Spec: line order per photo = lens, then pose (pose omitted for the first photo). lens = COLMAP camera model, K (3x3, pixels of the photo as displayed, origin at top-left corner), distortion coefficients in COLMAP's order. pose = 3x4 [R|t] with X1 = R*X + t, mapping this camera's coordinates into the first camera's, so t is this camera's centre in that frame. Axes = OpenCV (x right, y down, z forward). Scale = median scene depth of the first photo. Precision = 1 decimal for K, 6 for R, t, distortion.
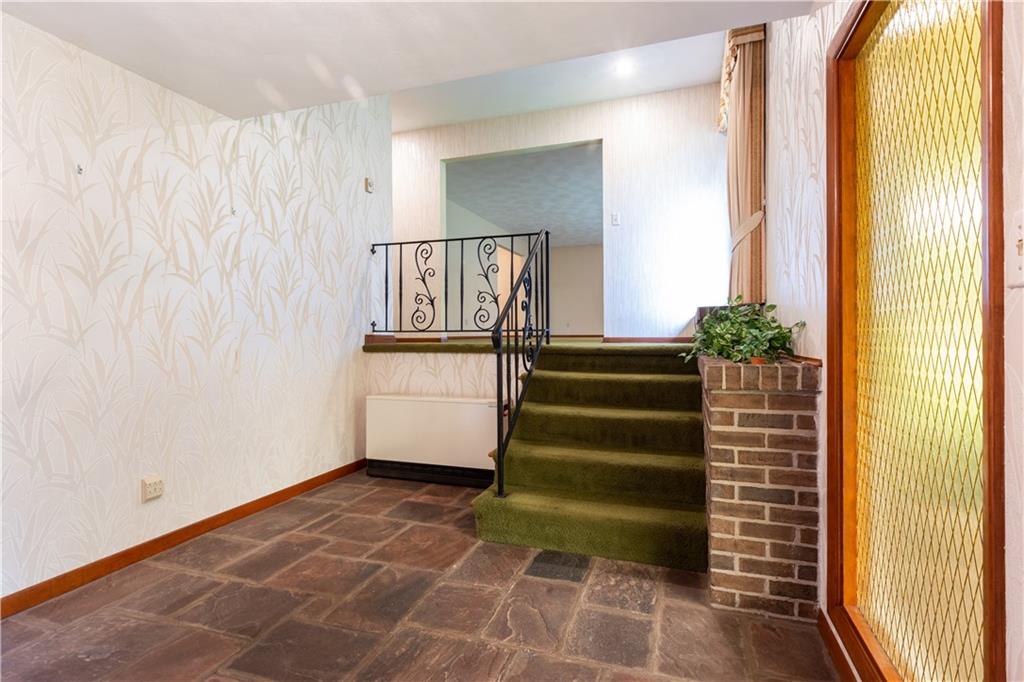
lens RADIAL K [[475.2, 0, 512.1], [0, 475.2, 333.9], [0, 0, 1]] dist [0.004908, -0.000882]
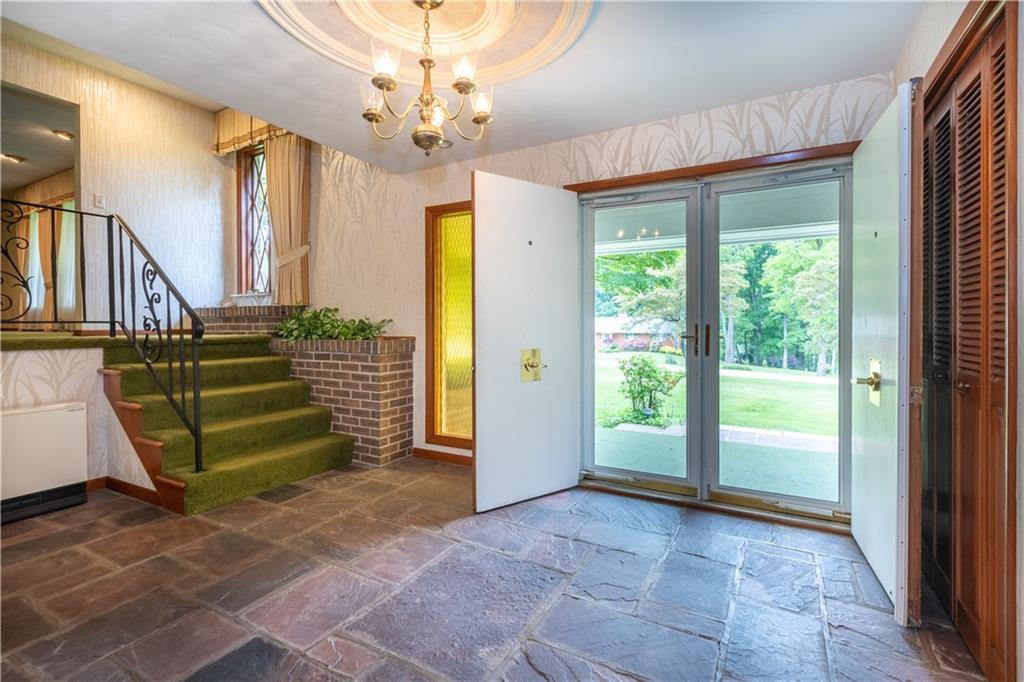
lens RADIAL K [[475.2, 0, 511.8], [0, 475.2, 333.4], [0, 0, 1]] dist [0.004908, -0.000882]
pose [[0.213860, -0.022826, 0.976598, -1.188895], [0.003464, 0.999738, 0.022608, -0.007894], [-0.976858, -0.001452, 0.213883, 0.060853]]
